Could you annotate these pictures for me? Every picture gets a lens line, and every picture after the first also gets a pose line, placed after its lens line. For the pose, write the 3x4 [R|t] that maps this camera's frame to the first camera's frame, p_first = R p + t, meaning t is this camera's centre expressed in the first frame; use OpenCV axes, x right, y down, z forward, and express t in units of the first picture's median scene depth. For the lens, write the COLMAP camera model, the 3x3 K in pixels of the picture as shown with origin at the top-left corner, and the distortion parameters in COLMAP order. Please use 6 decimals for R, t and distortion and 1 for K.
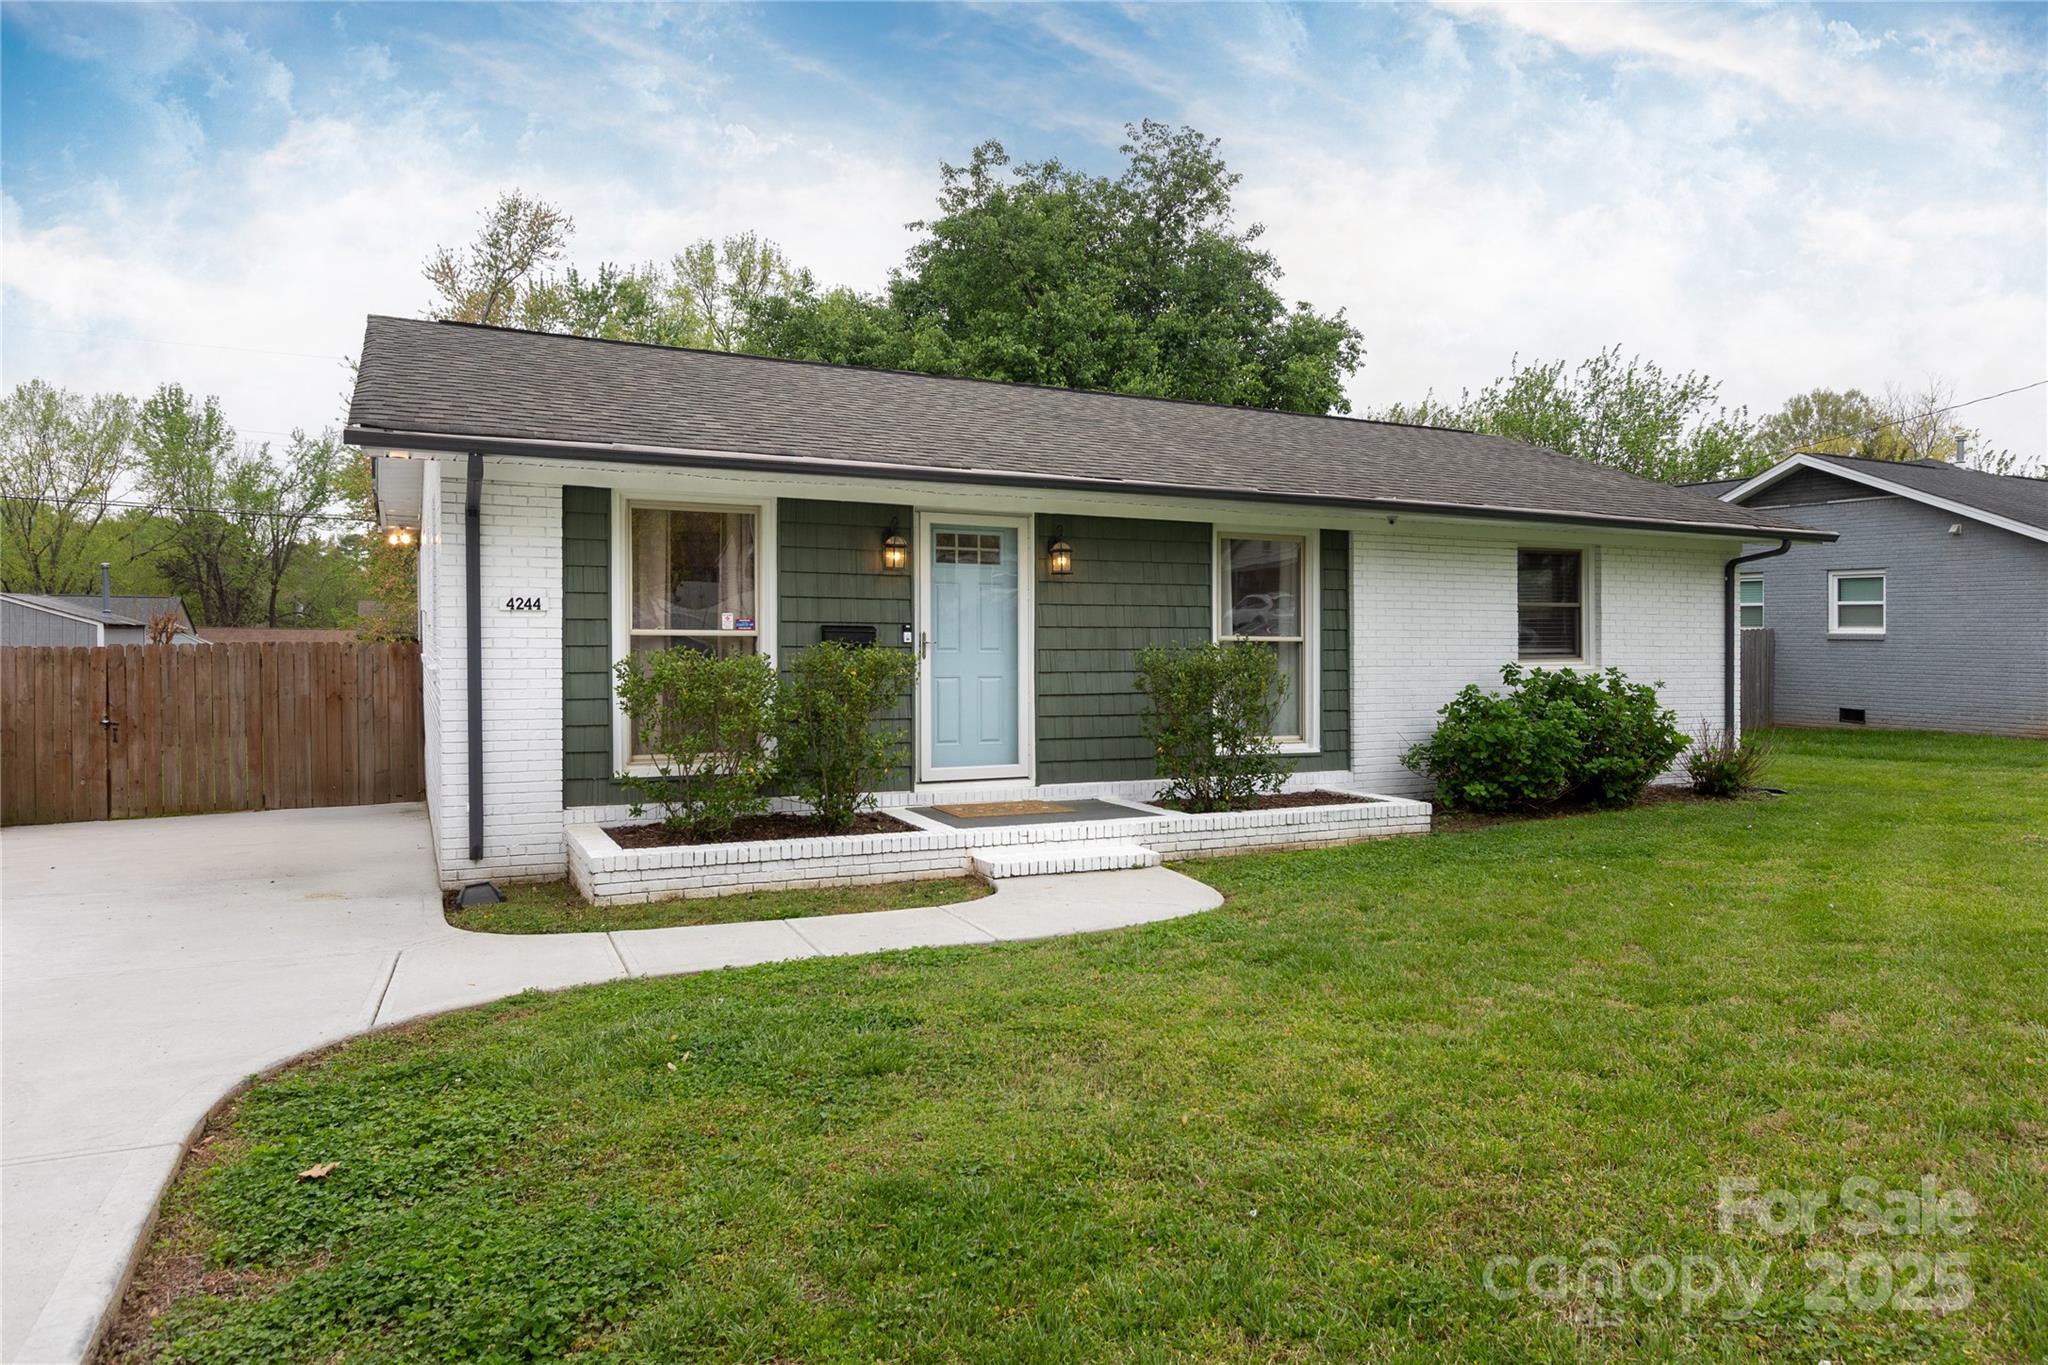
lens RADIAL K [[1265.8, 0, 1098.5], [0, 1265.8, 663.8], [0, 0, 1]] dist [-0.002177, 0.001899]
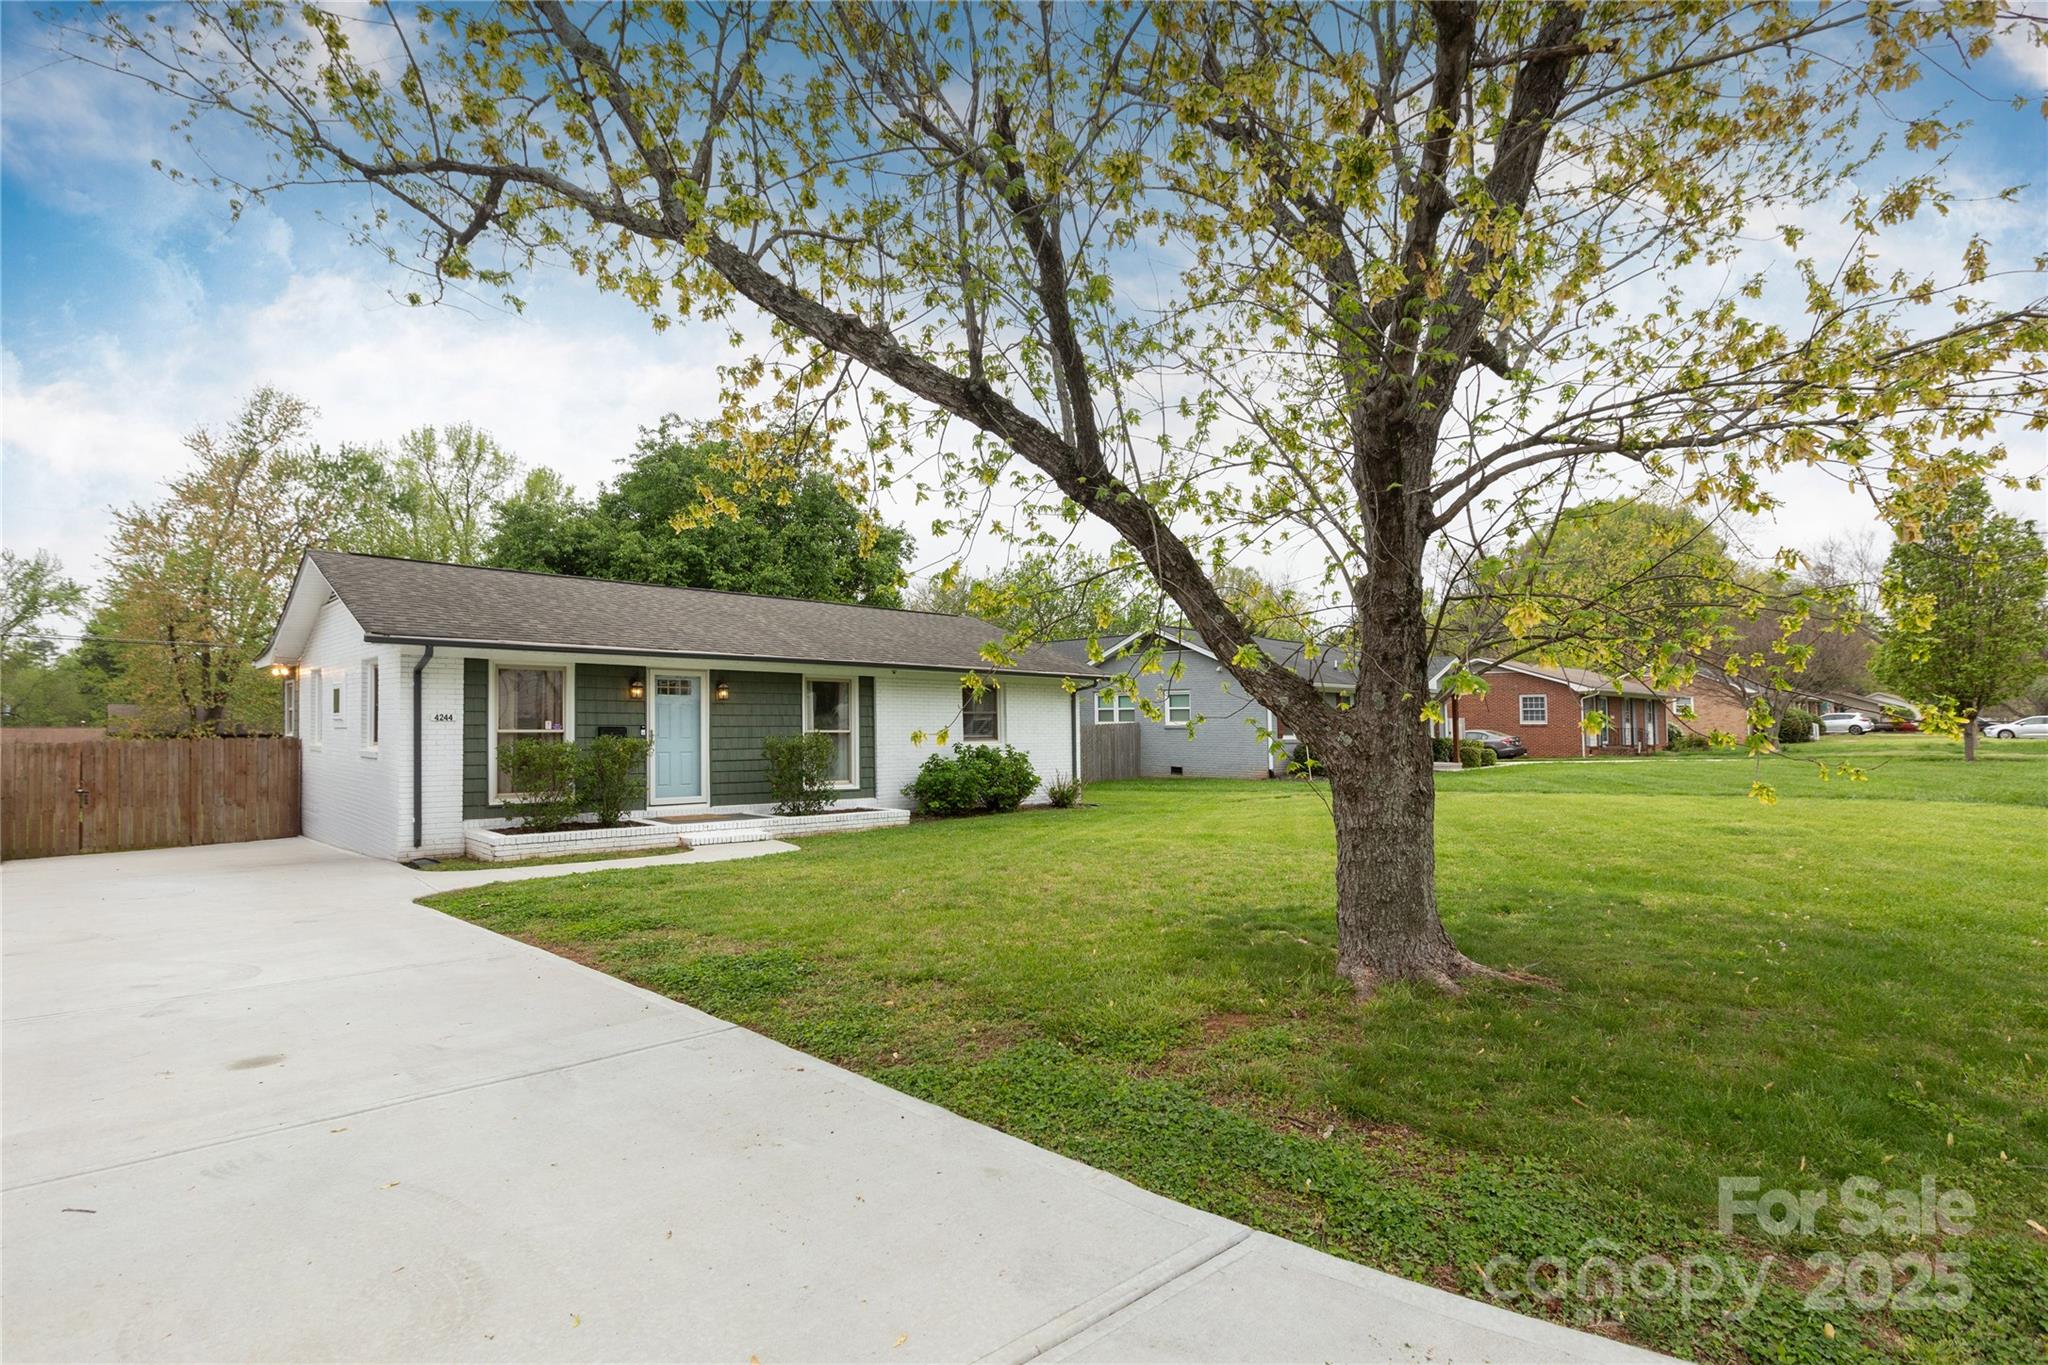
lens RADIAL K [[944.9, 0, 1000.7], [0, 944.9, 703.7], [0, 0, 1]] dist [-0.000279, 0.001464]
pose [[0.965224, -0.000552, 0.261422, 0.002571], [0.012907, 0.998879, -0.045546, 0.007343], [-0.261104, 0.047336, 0.964149, -0.483564]]
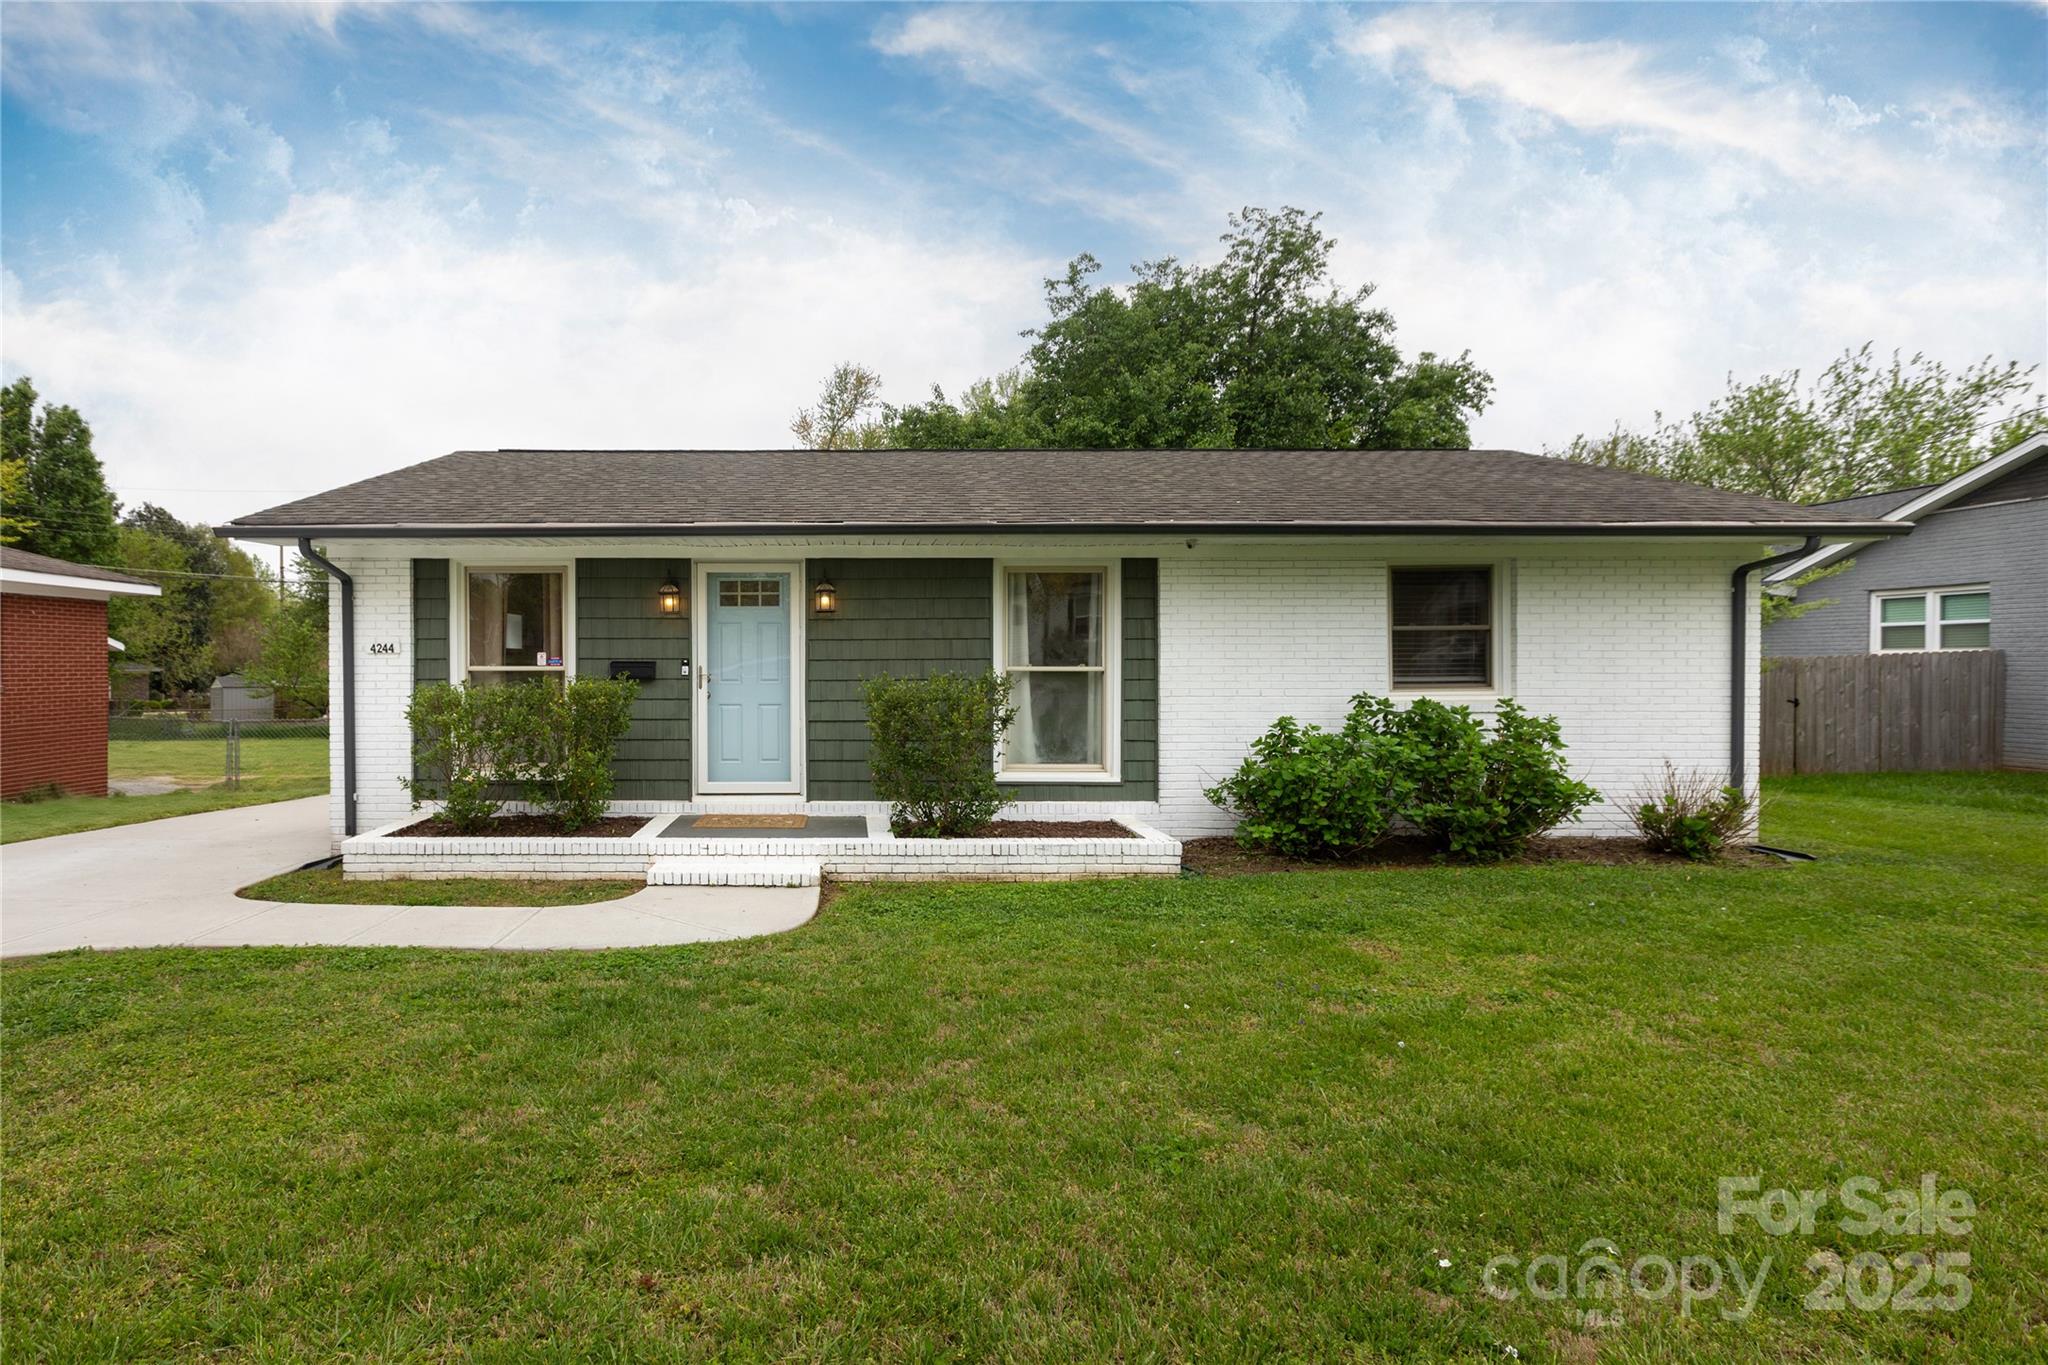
lens RADIAL K [[944.9, 0, 875.6], [0, 944.9, 703.7], [0, 0, 1]] dist [-0.000279, 0.001464]
pose [[0.891140, 0.008089, -0.453657, 0.340964], [-0.001182, 0.999879, 0.015506, -0.003285], [0.453728, -0.013282, 0.891041, 0.248065]]
